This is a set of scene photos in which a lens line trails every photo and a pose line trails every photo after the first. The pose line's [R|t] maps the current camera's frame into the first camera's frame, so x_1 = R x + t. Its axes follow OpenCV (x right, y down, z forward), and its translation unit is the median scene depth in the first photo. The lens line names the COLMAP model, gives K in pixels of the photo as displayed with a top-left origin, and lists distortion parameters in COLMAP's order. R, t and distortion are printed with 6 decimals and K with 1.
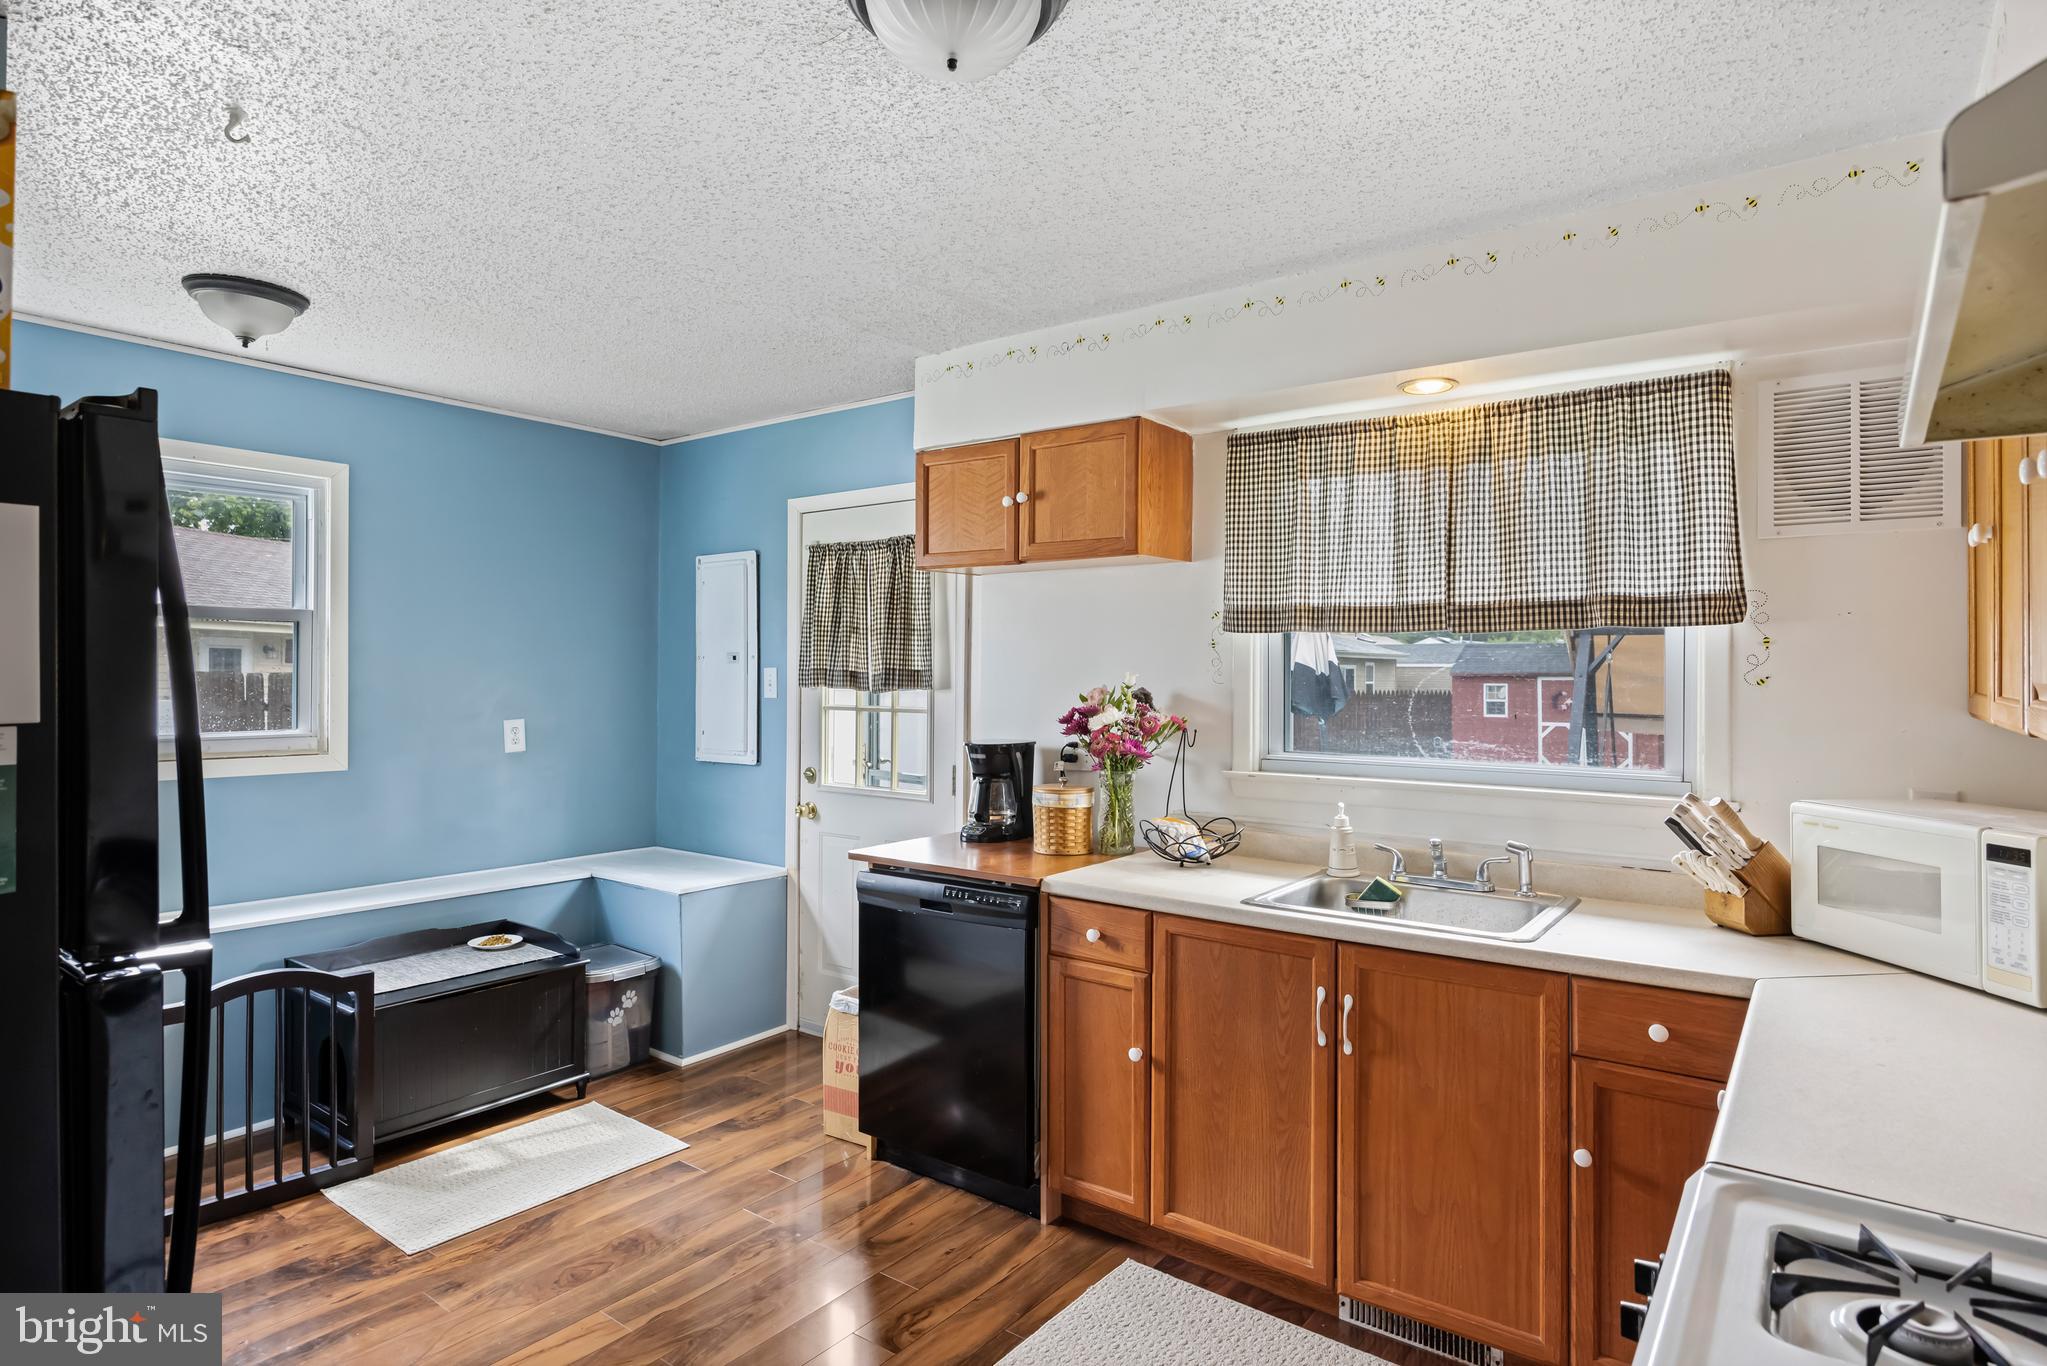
lens RADIAL K [[1096.6, 0, 1049.7], [0, 1096.6, 672.6], [0, 0, 1]] dist [-0.009995, 0.000445]
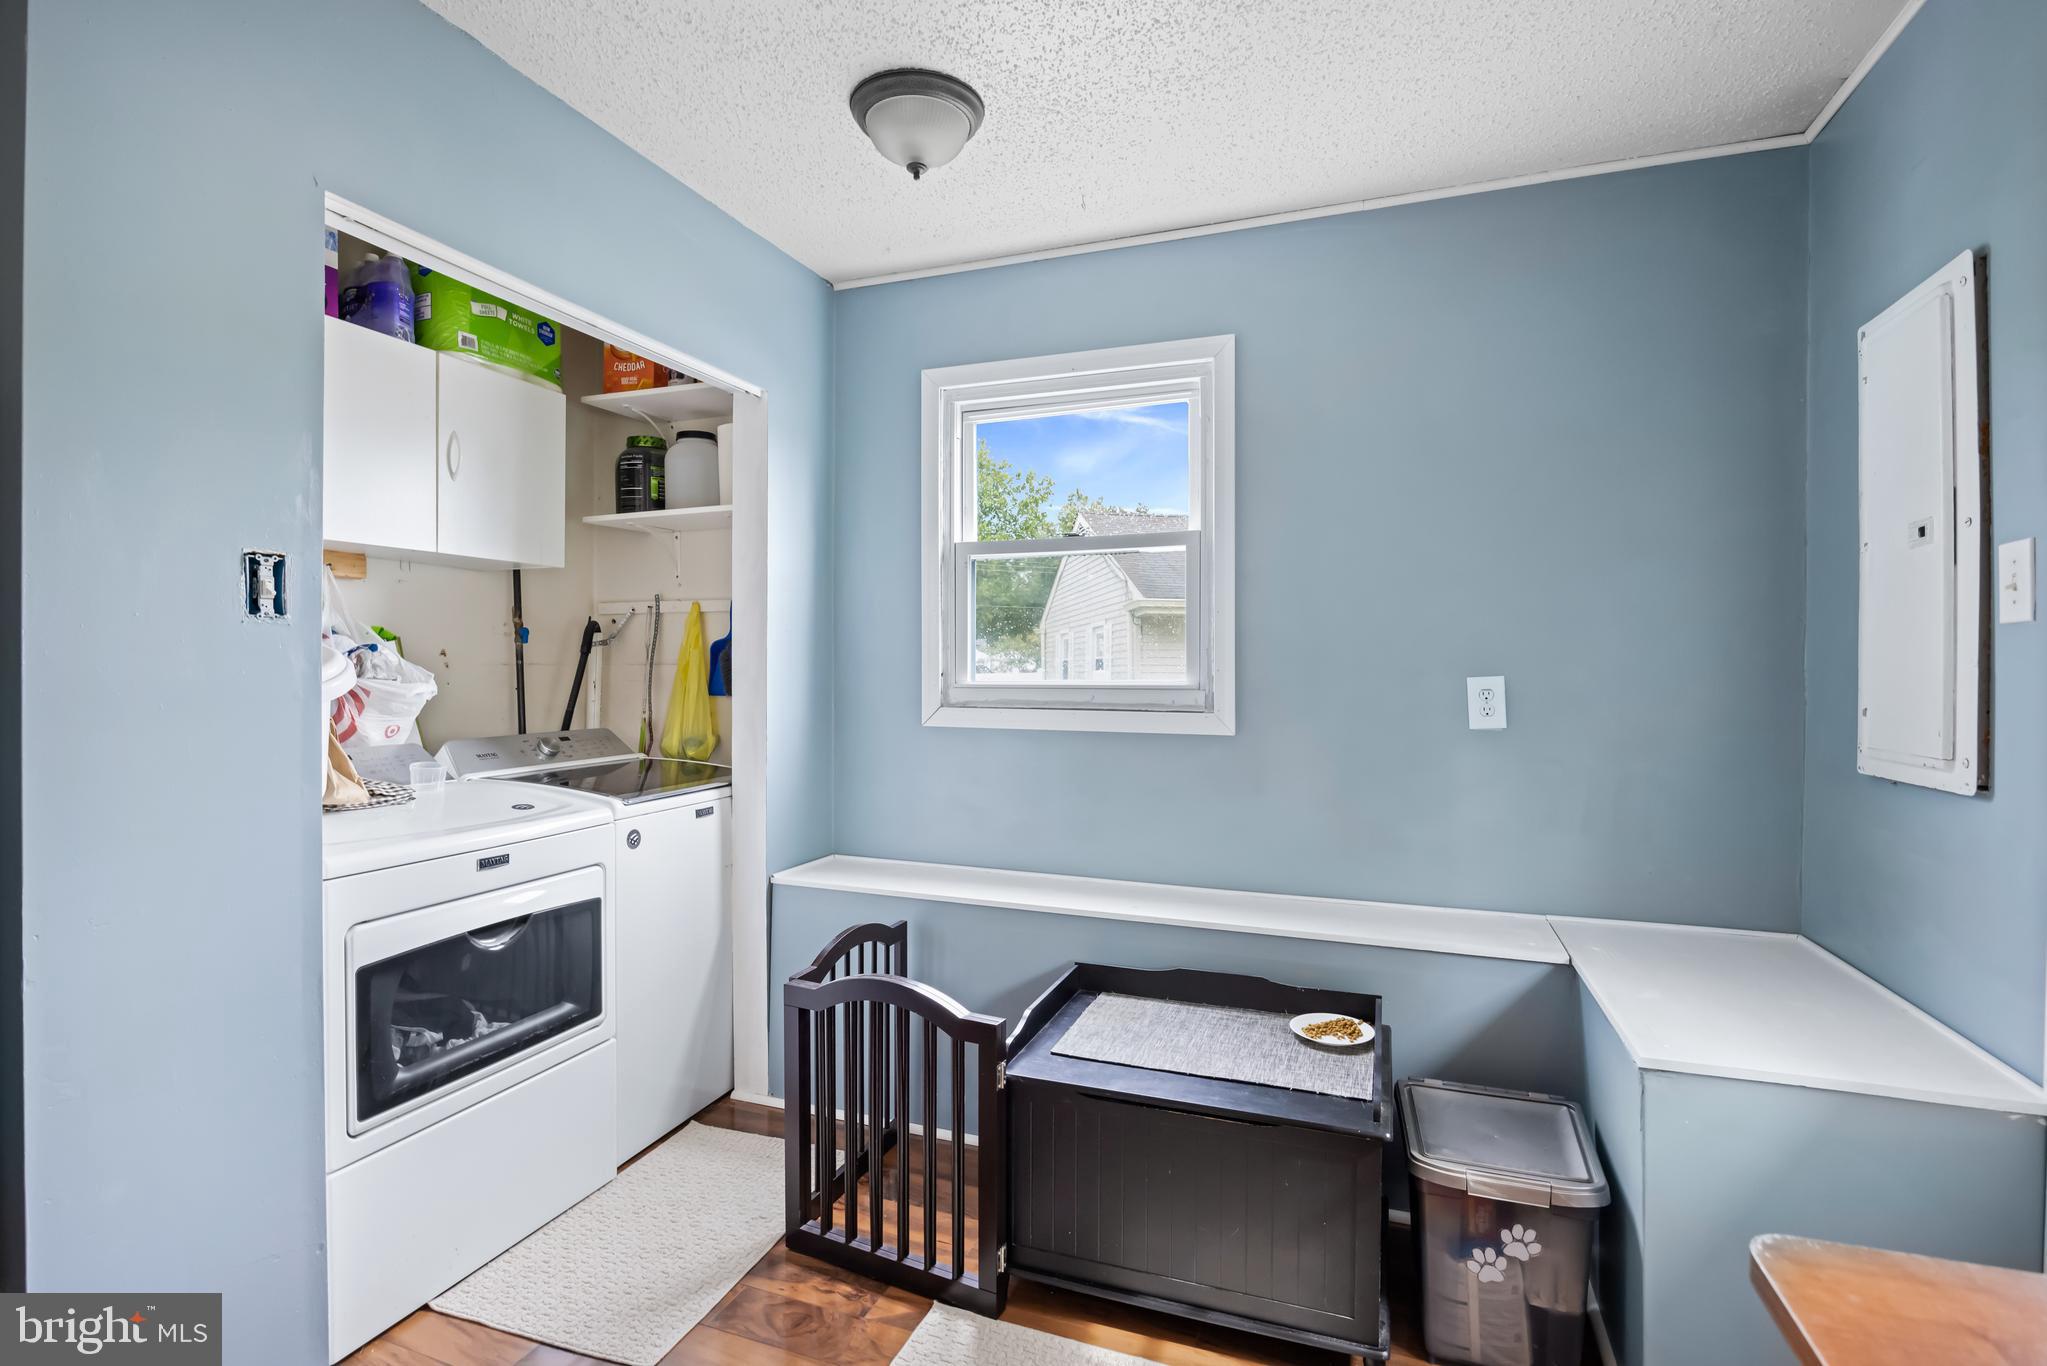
lens RADIAL K [[946.1, 0, 1023.5], [0, 946.1, 683.0], [0, 0, 1]] dist [-0.025821, 0.000070]
pose [[0.258423, 0.010134, -0.965979, -0.043178], [0.003074, 0.999931, 0.011313, 0.042649], [0.966027, -0.005893, 0.258374, 0.654826]]
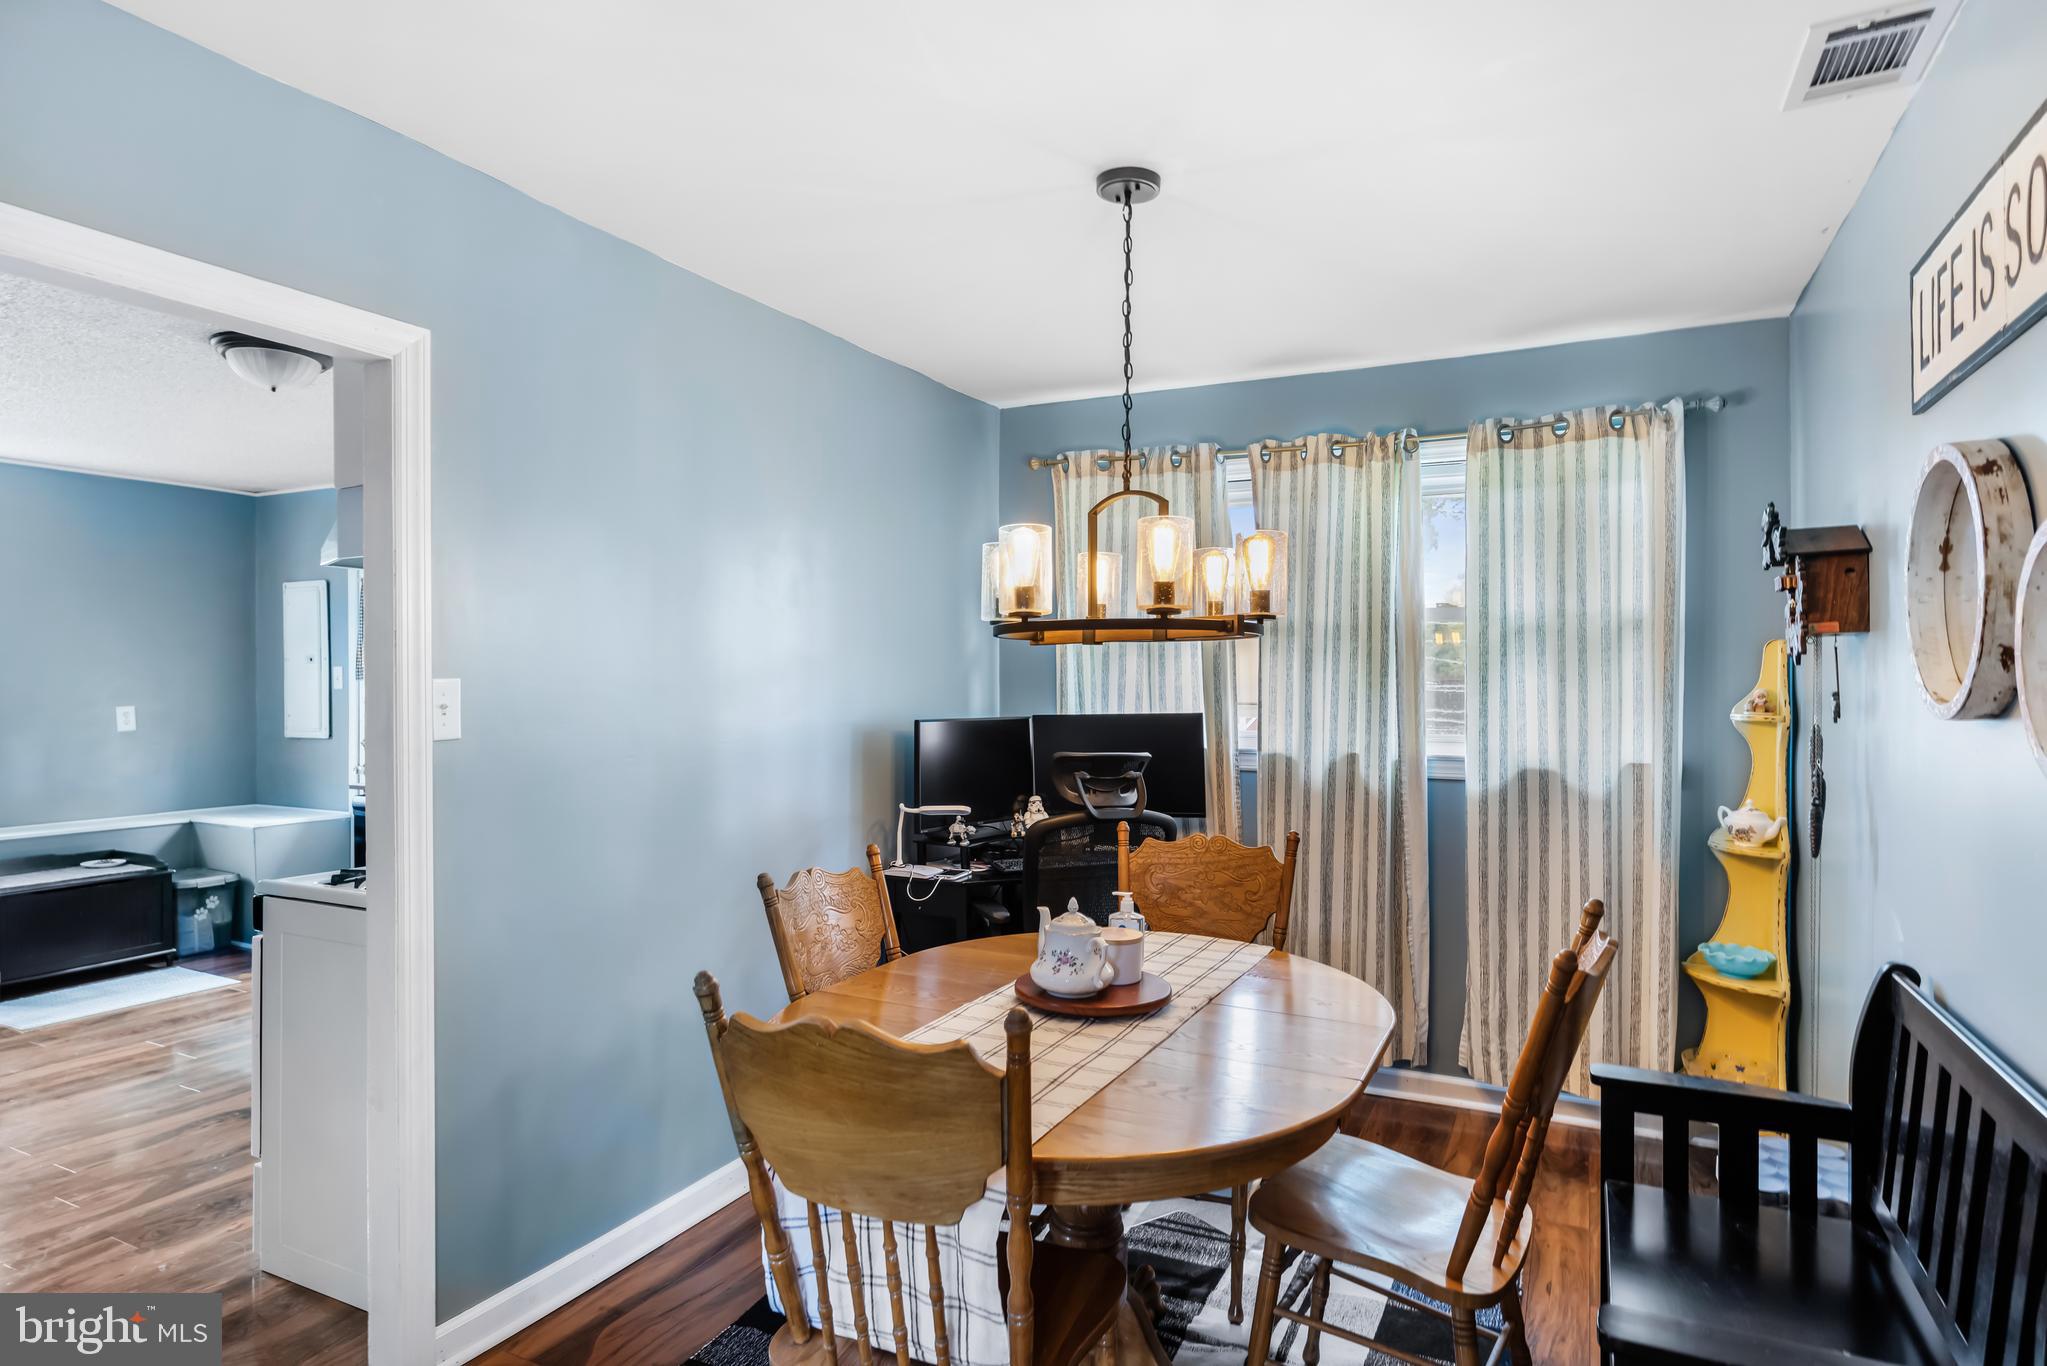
lens RADIAL K [[1125.0, 0, 1023.5], [0, 1125.0, 683.0], [0, 0, 1]] dist [0.001368, 0.000675]
pose [[0.986389, -0.009253, 0.164169, 0.393966], [0.007982, 0.999933, 0.008399, 0.012185], [-0.164236, -0.006974, 0.986396, -0.576042]]
